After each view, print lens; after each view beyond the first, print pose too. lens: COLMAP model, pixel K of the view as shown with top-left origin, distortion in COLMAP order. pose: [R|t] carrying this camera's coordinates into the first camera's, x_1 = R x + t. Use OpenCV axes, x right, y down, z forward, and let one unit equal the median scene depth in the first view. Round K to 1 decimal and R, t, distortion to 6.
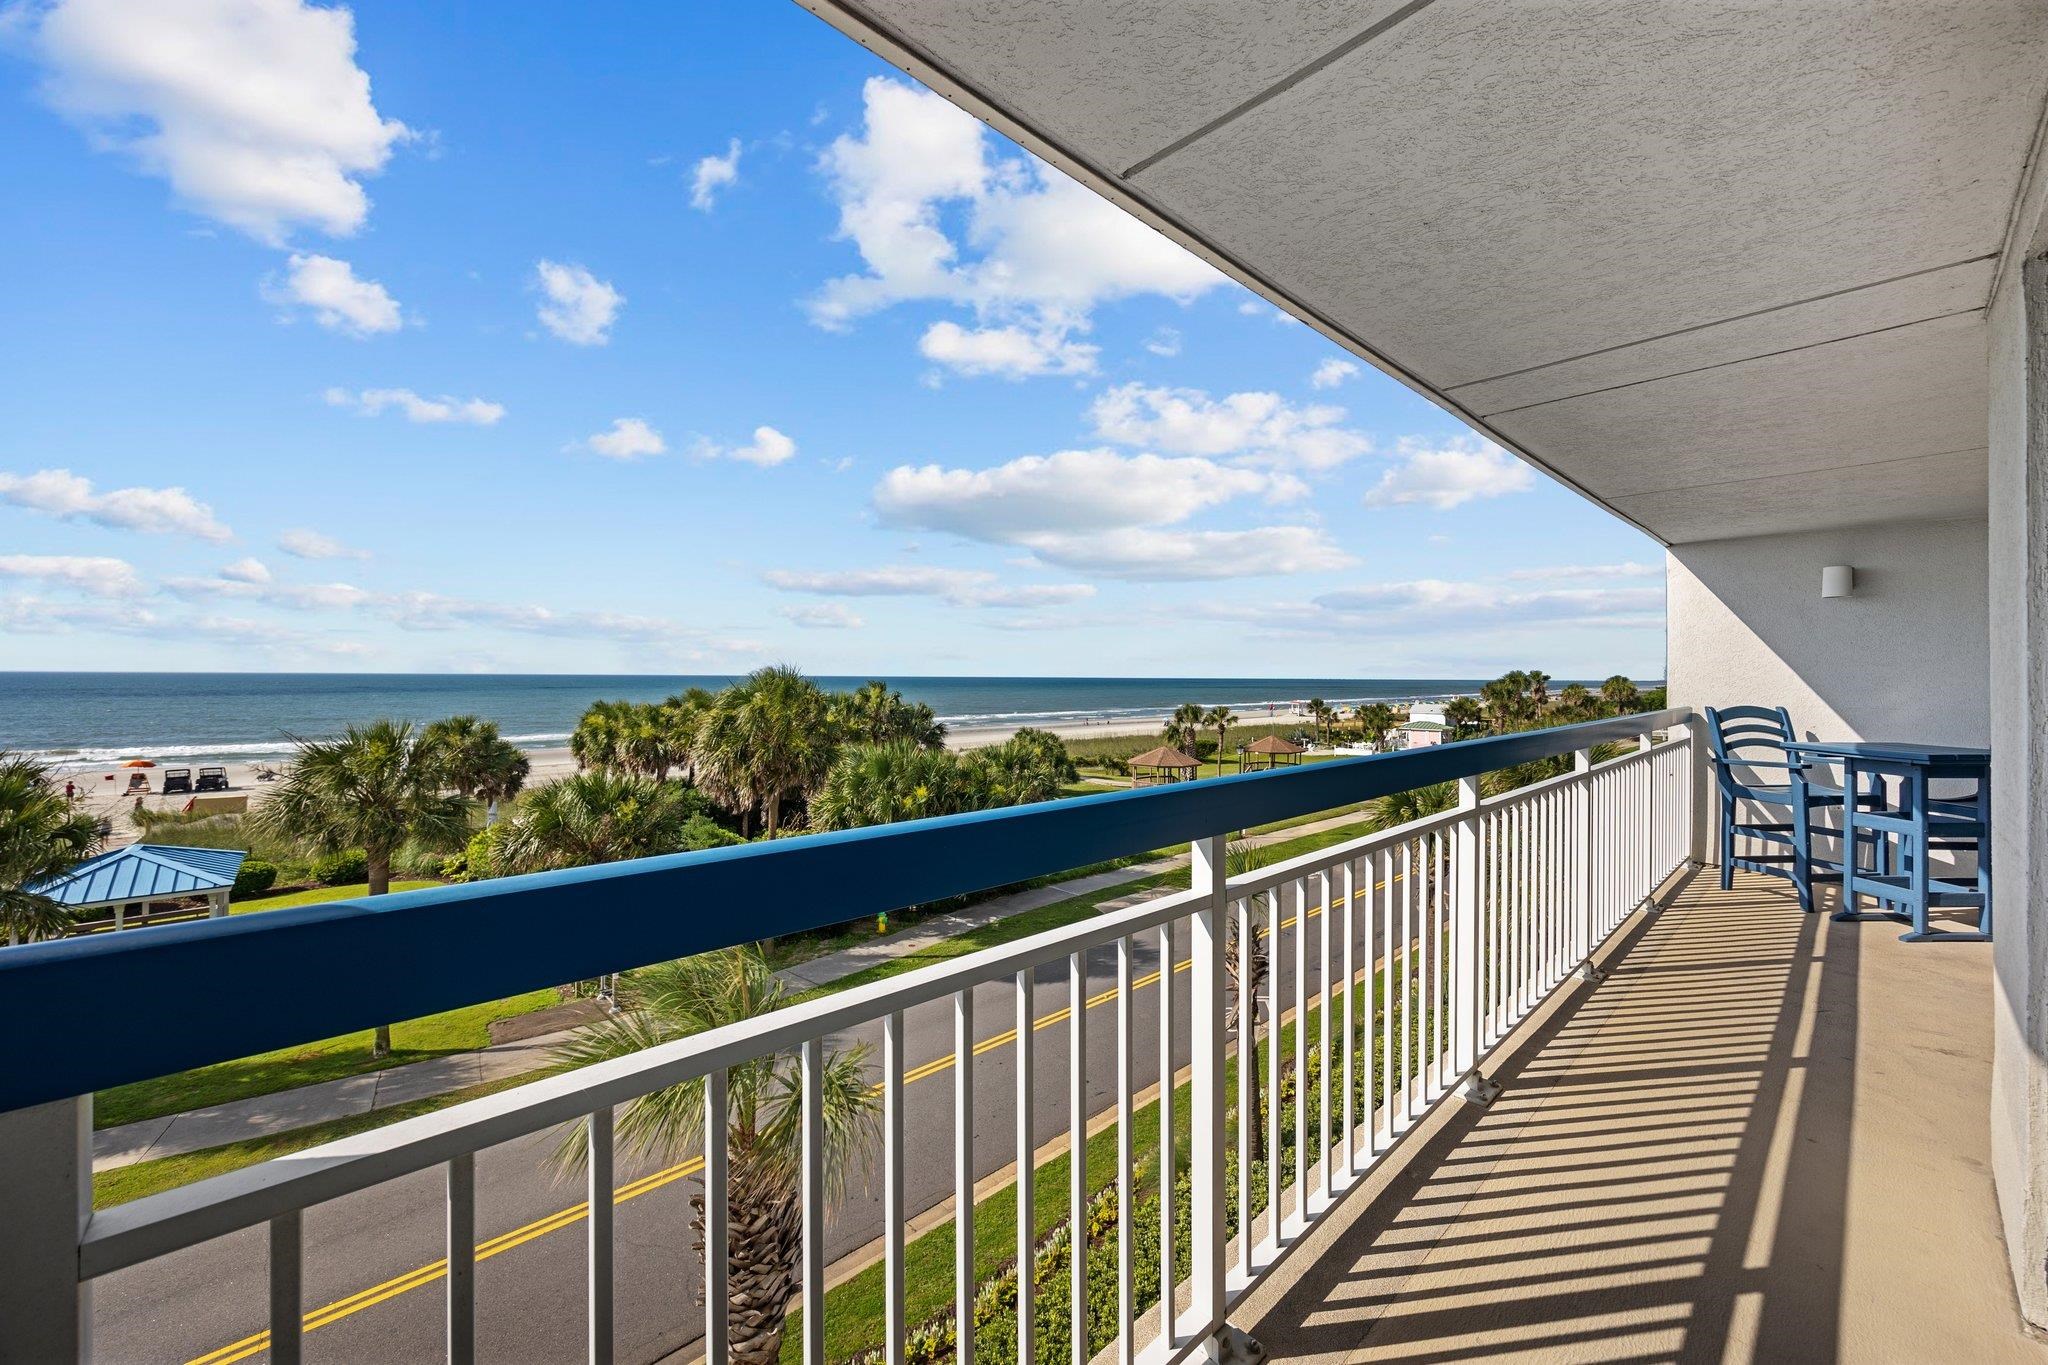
lens RADIAL K [[792.1, 0, 1029.5], [0, 792.1, 682.8], [0, 0, 1]] dist [-0.001846, 0.000171]
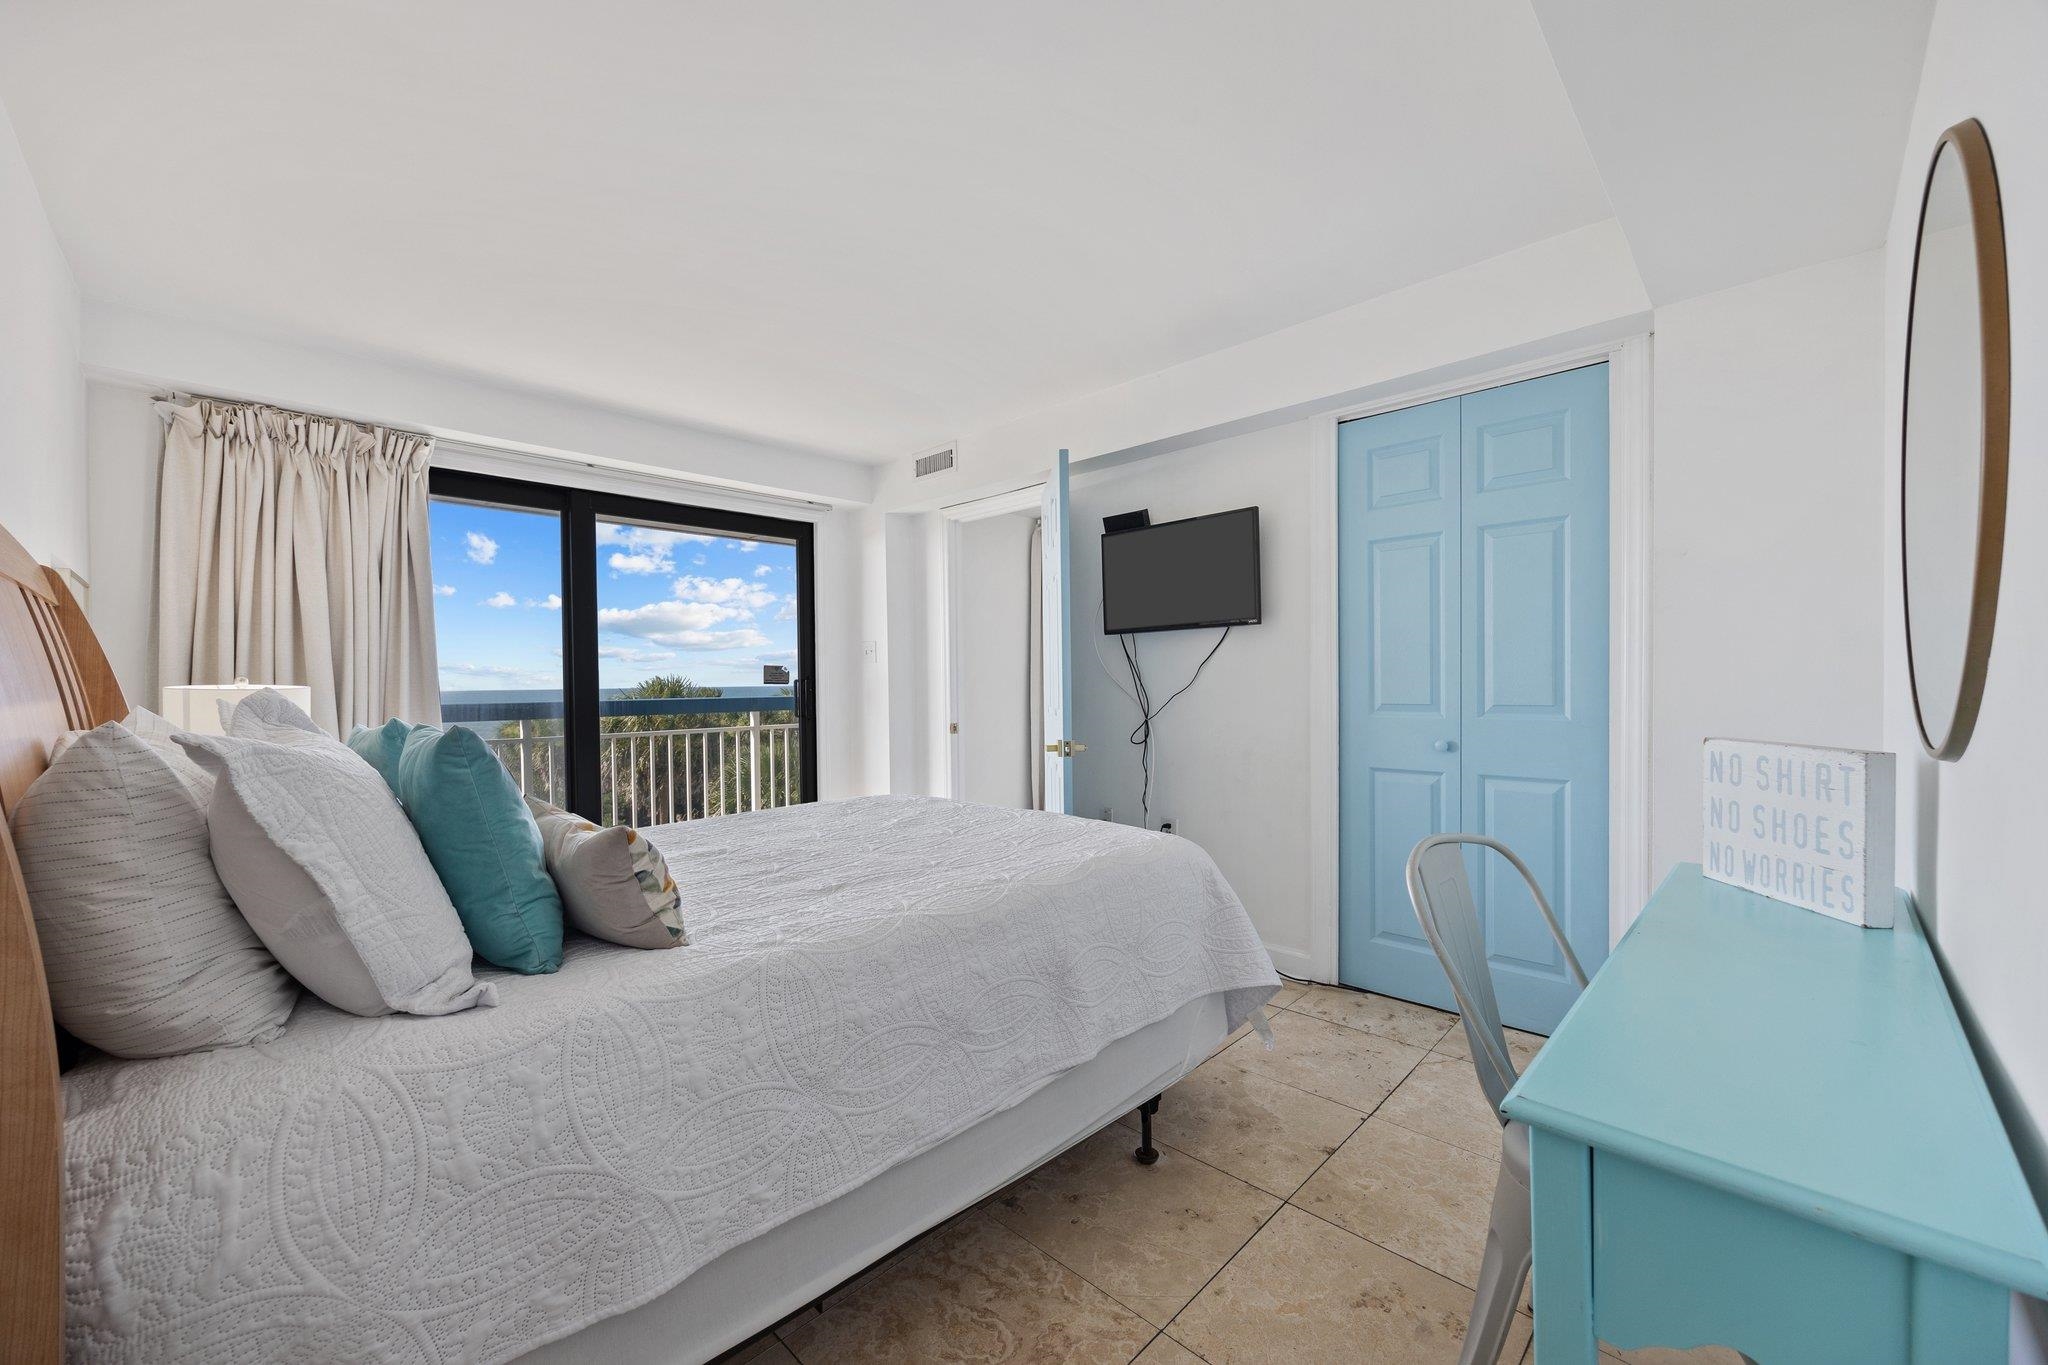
lens RADIAL K [[792.1, 0, 1016.4], [0, 792.1, 682.5], [0, 0, 1]] dist [-0.001846, 0.000171]
pose [[0.773566, -0.009505, 0.633644, -0.711387], [0.012246, 0.999925, 0.000049, -0.011396], [-0.633597, 0.007722, 0.773625, -1.759834]]
